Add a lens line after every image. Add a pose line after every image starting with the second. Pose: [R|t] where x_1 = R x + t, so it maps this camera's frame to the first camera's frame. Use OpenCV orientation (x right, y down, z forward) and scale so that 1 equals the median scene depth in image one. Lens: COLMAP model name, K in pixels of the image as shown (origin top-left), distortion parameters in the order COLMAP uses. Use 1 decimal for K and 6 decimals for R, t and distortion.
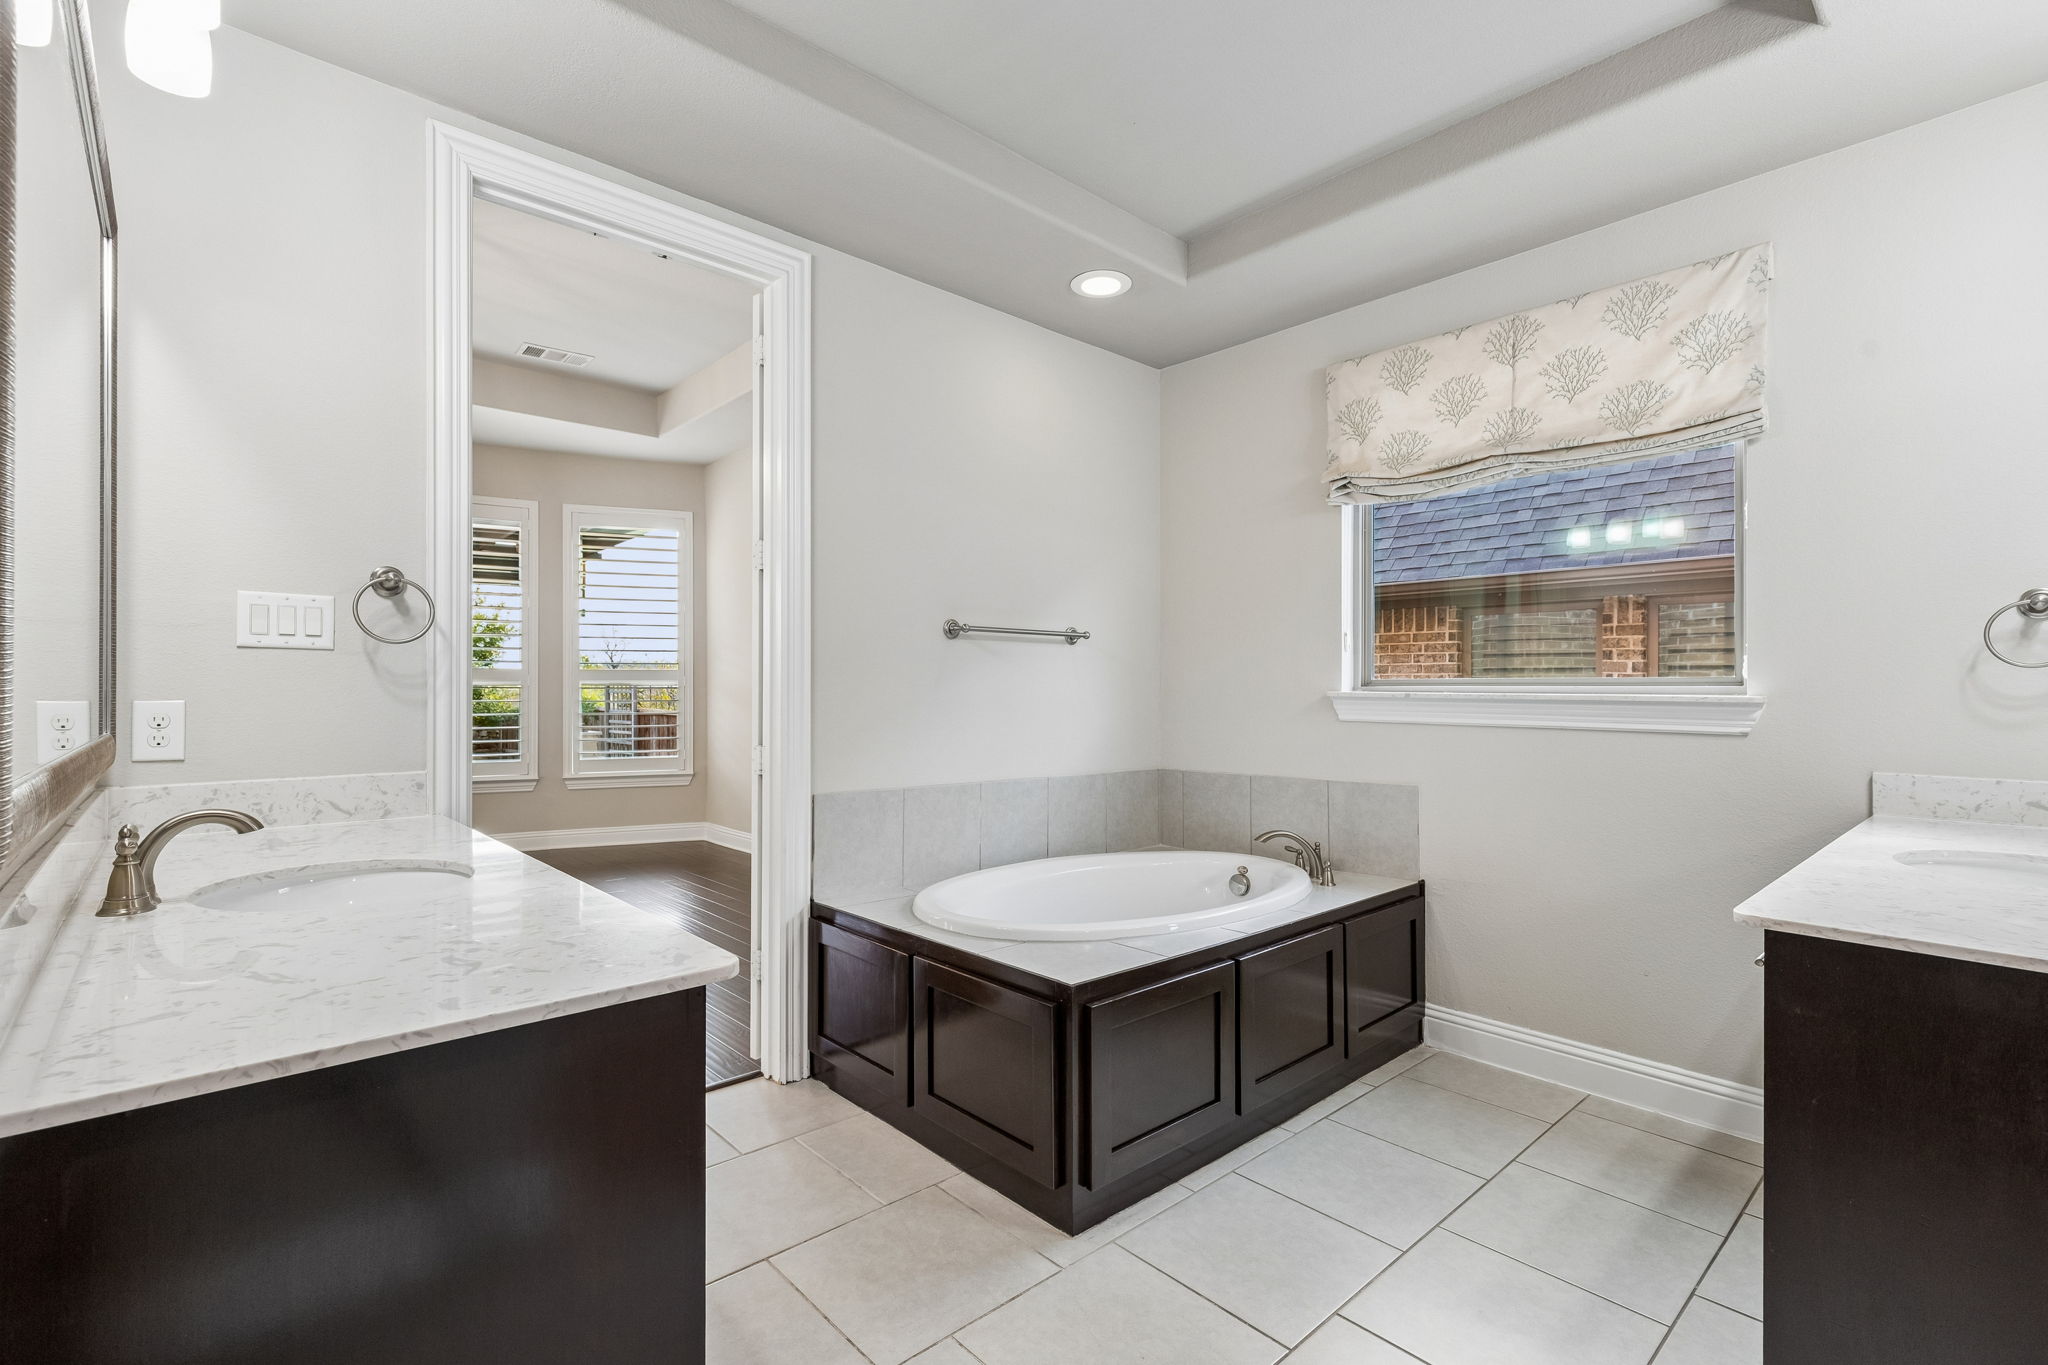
lens RADIAL K [[918.3, 0, 1013.3], [0, 918.3, 683.5], [0, 0, 1]] dist [0.002993, -0.000059]
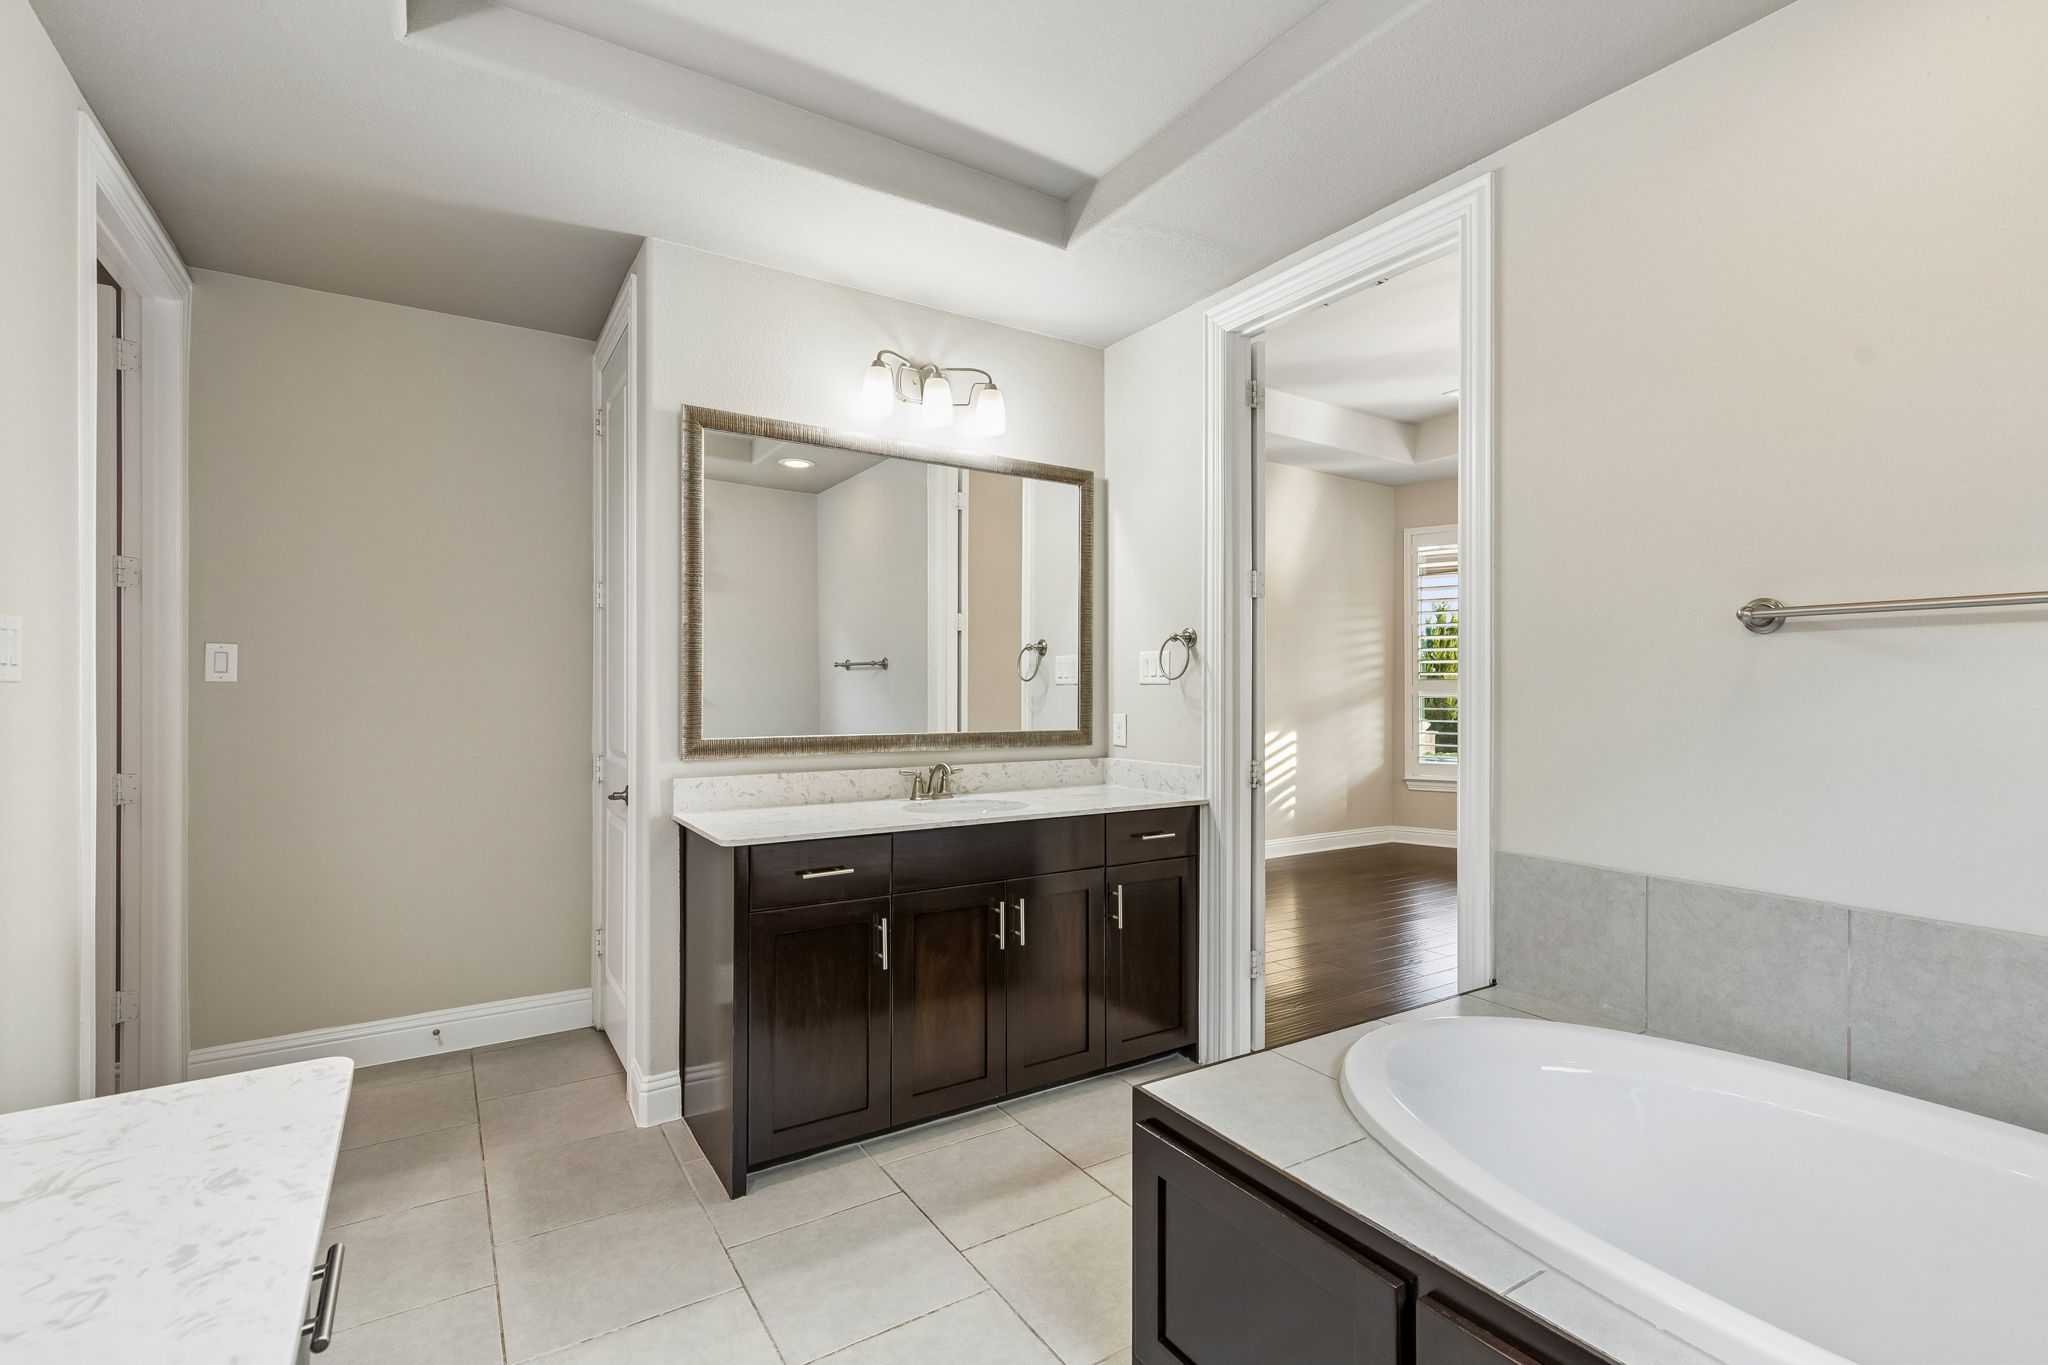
lens RADIAL K [[918.3, 0, 1015.8], [0, 918.3, 683.9], [0, 0, 1]] dist [0.002993, -0.000059]
pose [[-0.151572, -0.010805, -0.988387, 0.591341], [0.002040, 0.999935, -0.011245, -0.013389], [0.988444, -0.003721, -0.151540, 0.672513]]
